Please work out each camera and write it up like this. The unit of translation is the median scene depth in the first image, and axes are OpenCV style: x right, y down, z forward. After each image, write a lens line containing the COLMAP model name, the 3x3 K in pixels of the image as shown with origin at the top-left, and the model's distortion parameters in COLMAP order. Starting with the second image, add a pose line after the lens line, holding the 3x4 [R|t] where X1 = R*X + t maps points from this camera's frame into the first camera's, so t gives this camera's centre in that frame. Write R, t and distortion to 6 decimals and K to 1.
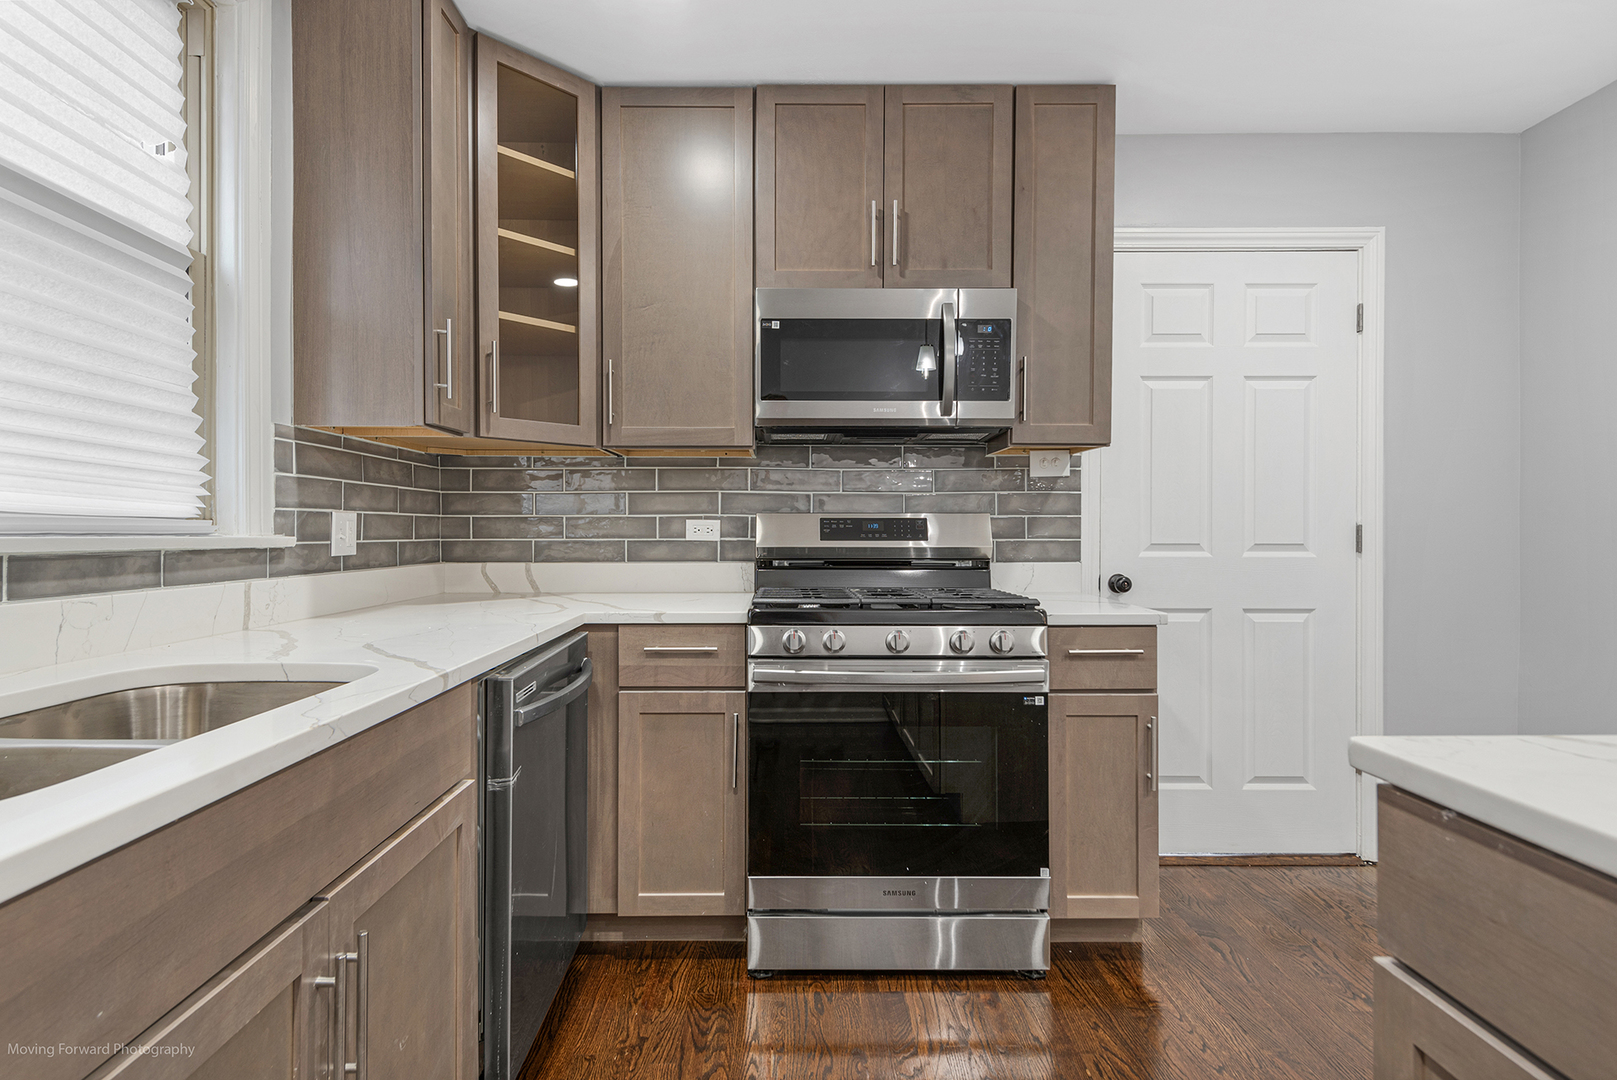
lens RADIAL K [[827.1, 0, 793.2], [0, 827.1, 528.3], [0, 0, 1]] dist [0.009802, -0.001832]
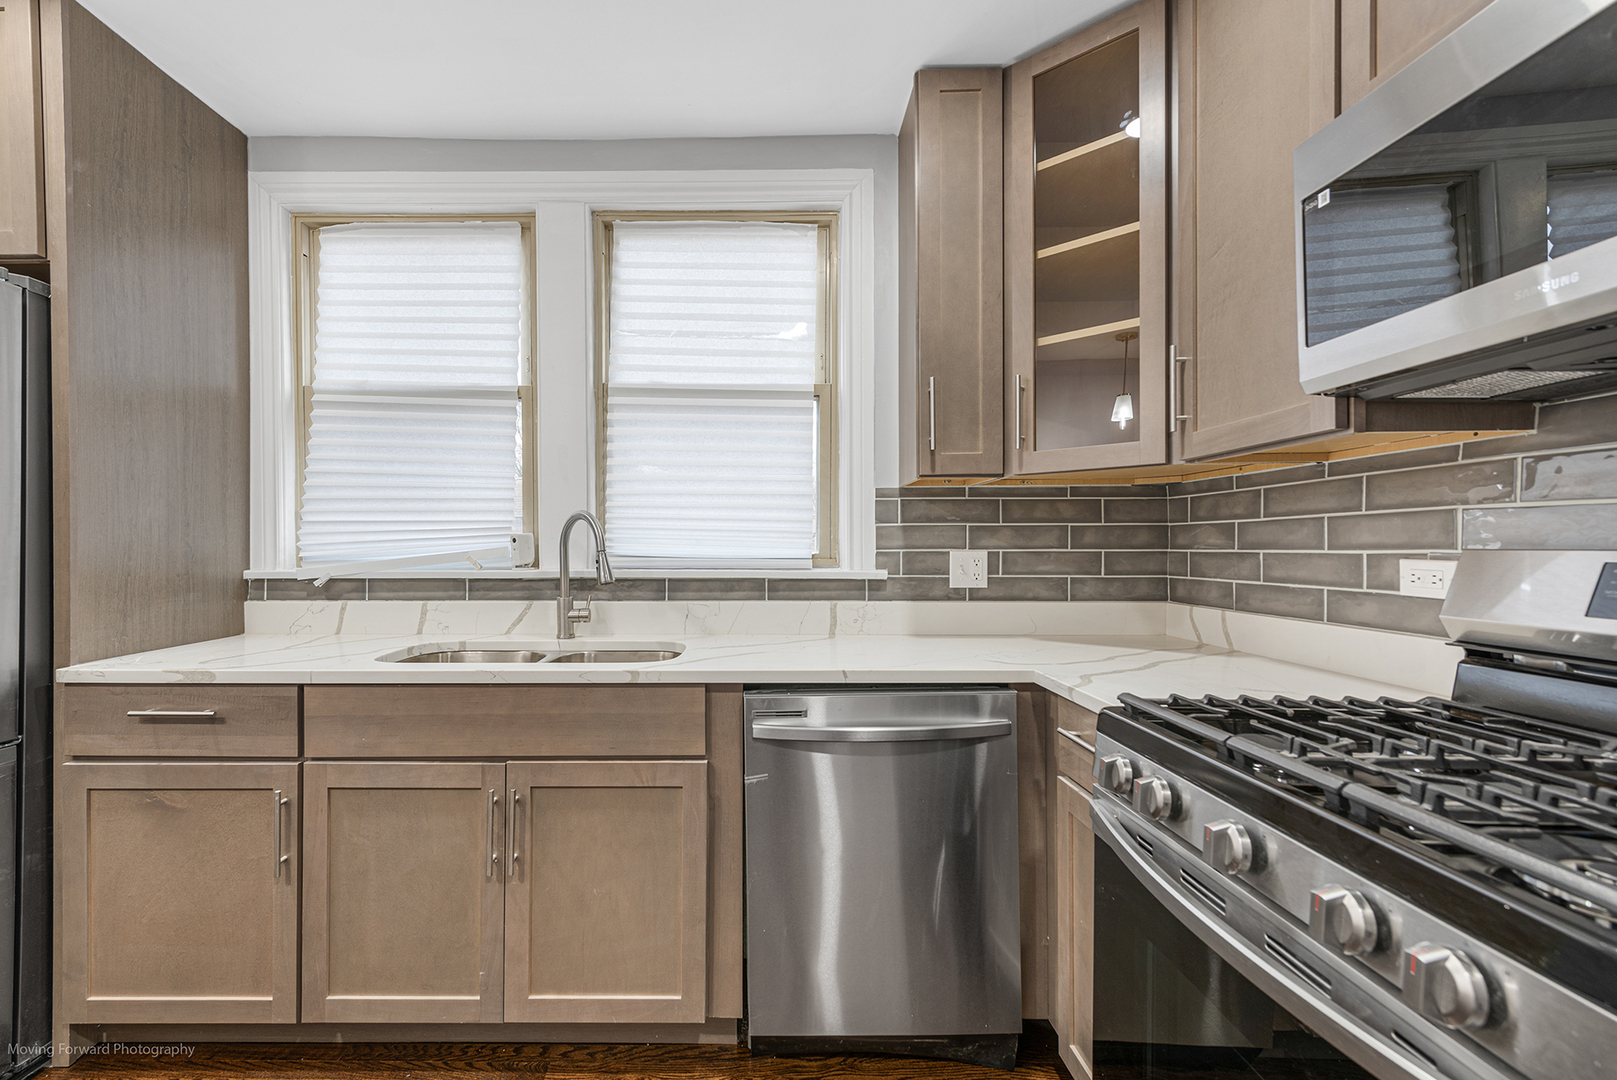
lens RADIAL K [[745.9, 0, 754.4], [0, 745.9, 548.4], [0, 0, 1]] dist [0.019820, -0.005325]
pose [[-0.023737, 0.002799, -0.999714, 0.511166], [0.003491, 0.999990, 0.002717, -0.026307], [0.999712, -0.003426, -0.023747, 0.699799]]
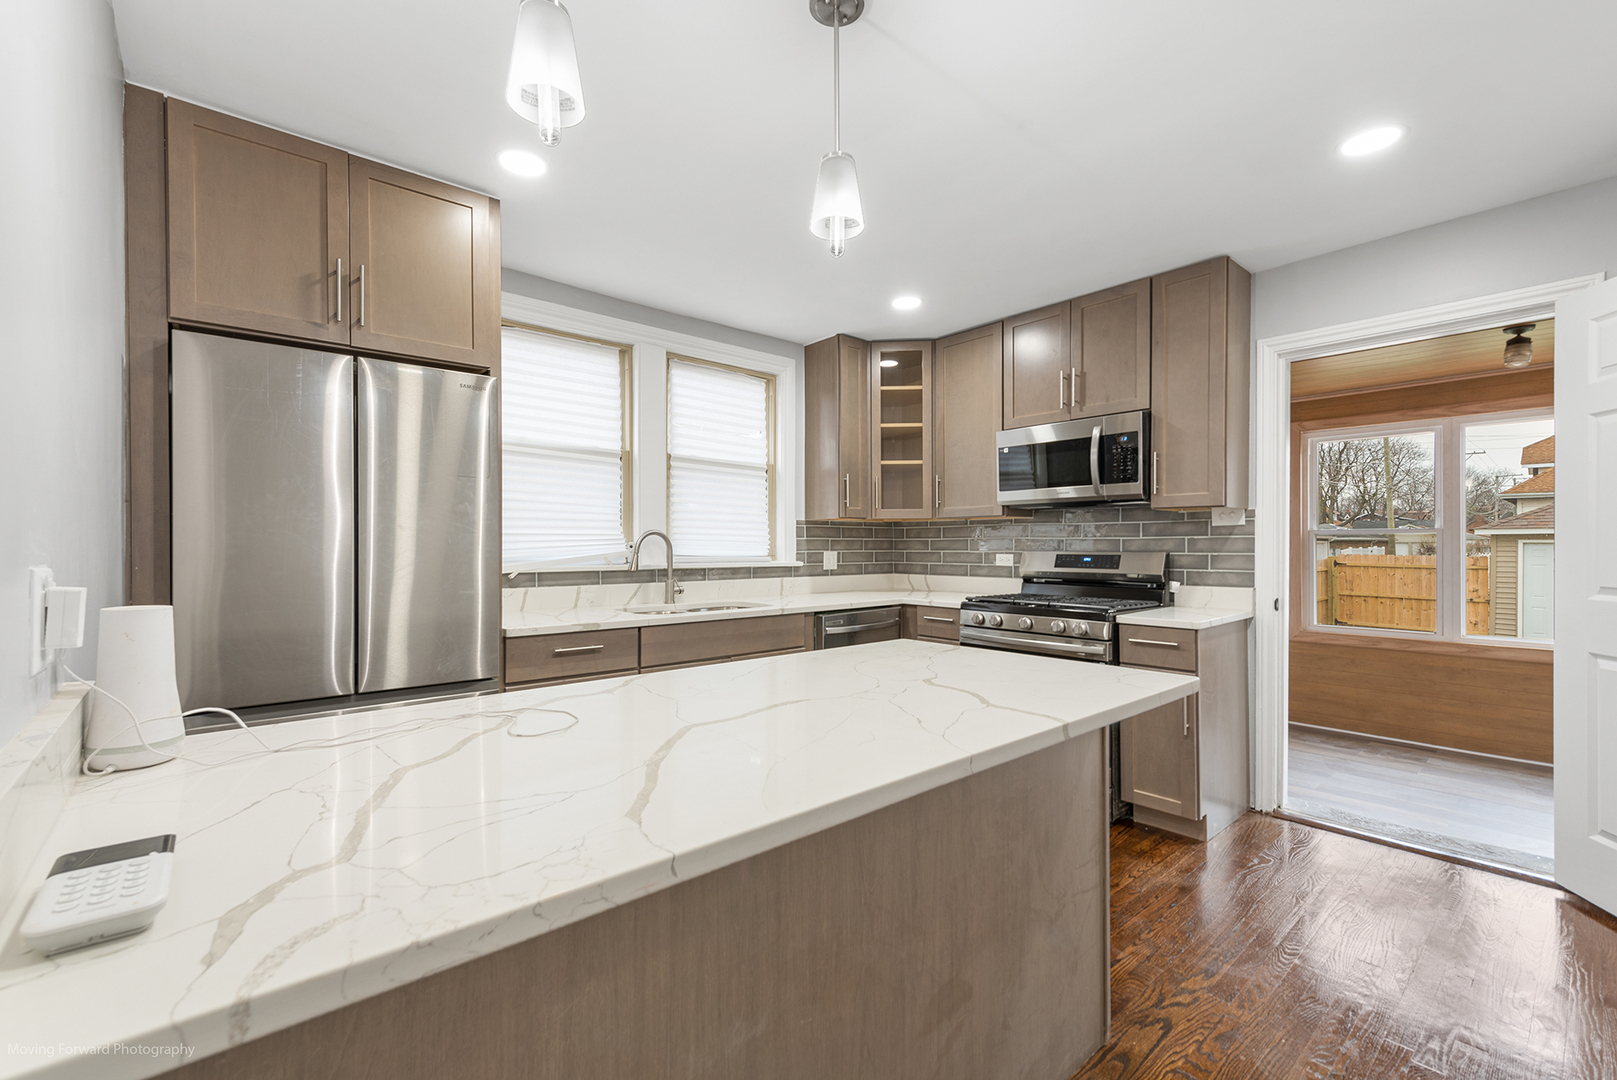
lens RADIAL K [[683.6, 0, 804.8], [0, 683.6, 547.8], [0, 0, 1]] dist [-0.000746, -0.000131]
pose [[0.651175, 0.003336, -0.758921, 0.914490], [0.001207, 0.999985, 0.005432, -0.040814], [0.758927, -0.004453, 0.651161, -0.361779]]
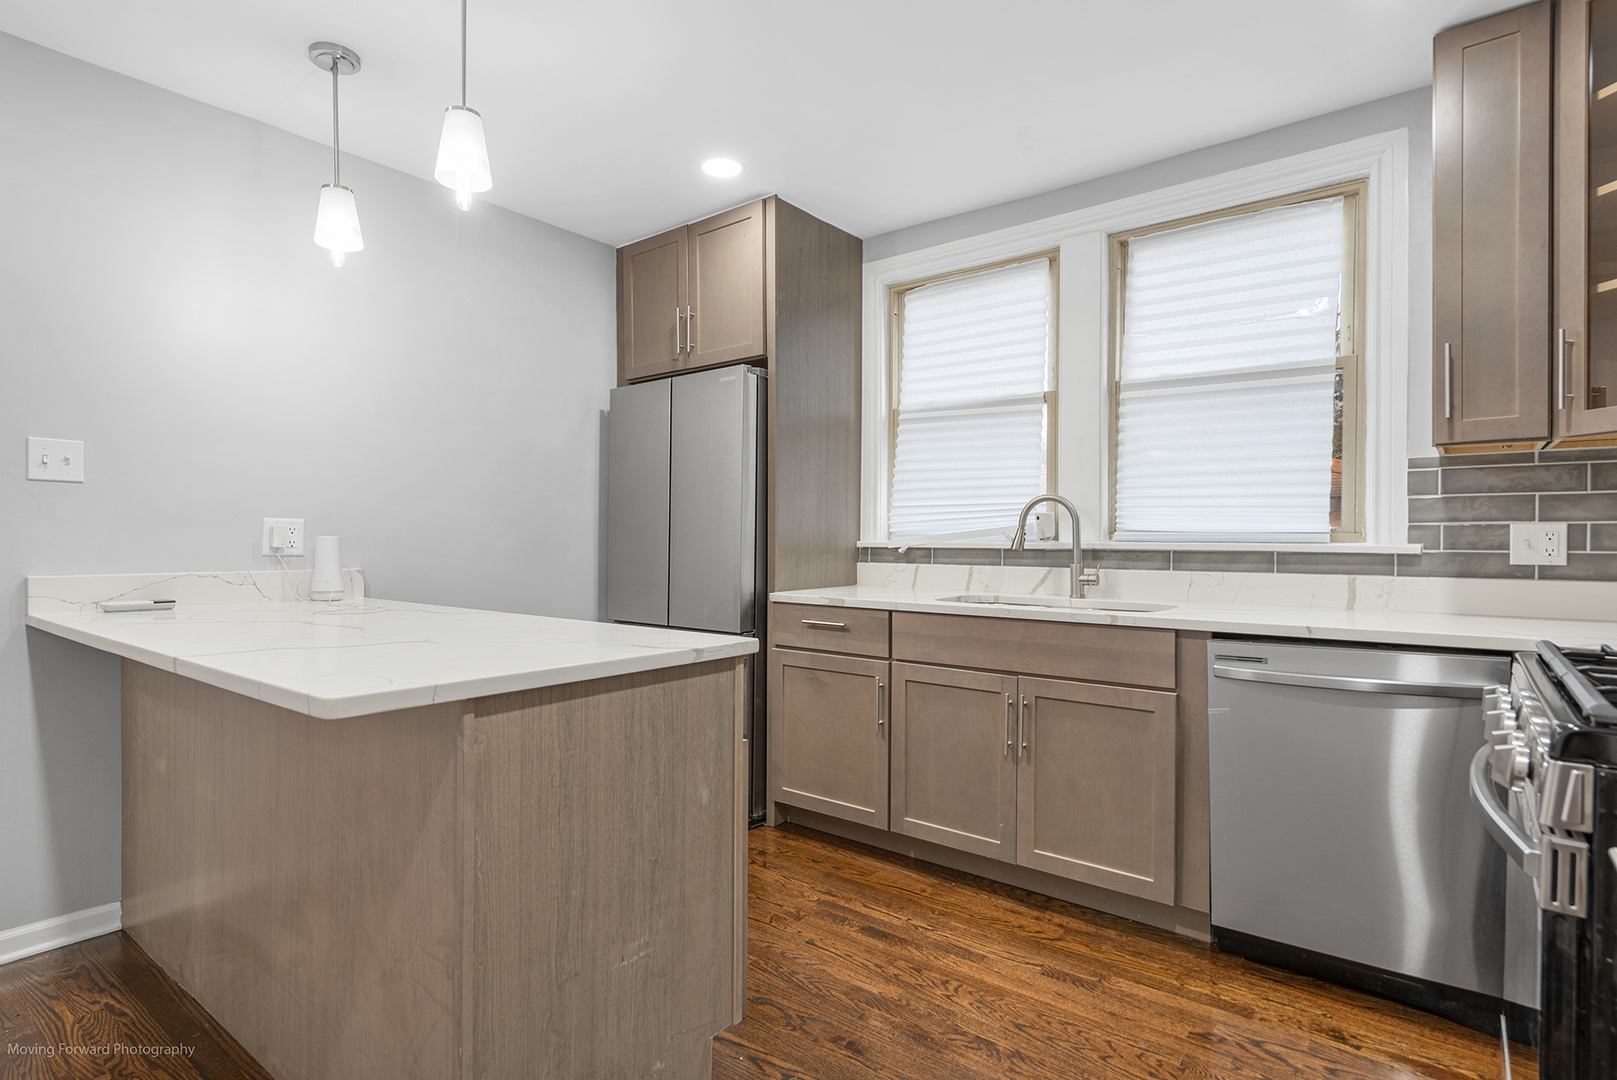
lens RADIAL K [[827.1, 0, 779.7], [0, 827.1, 546.6], [0, 0, 1]] dist [0.009802, -0.001832]
pose [[-0.644527, 0.004691, -0.764567, 0.852670], [-0.001611, 0.999971, 0.007493, 0.003196], [0.764580, 0.006061, -0.644501, 0.917065]]
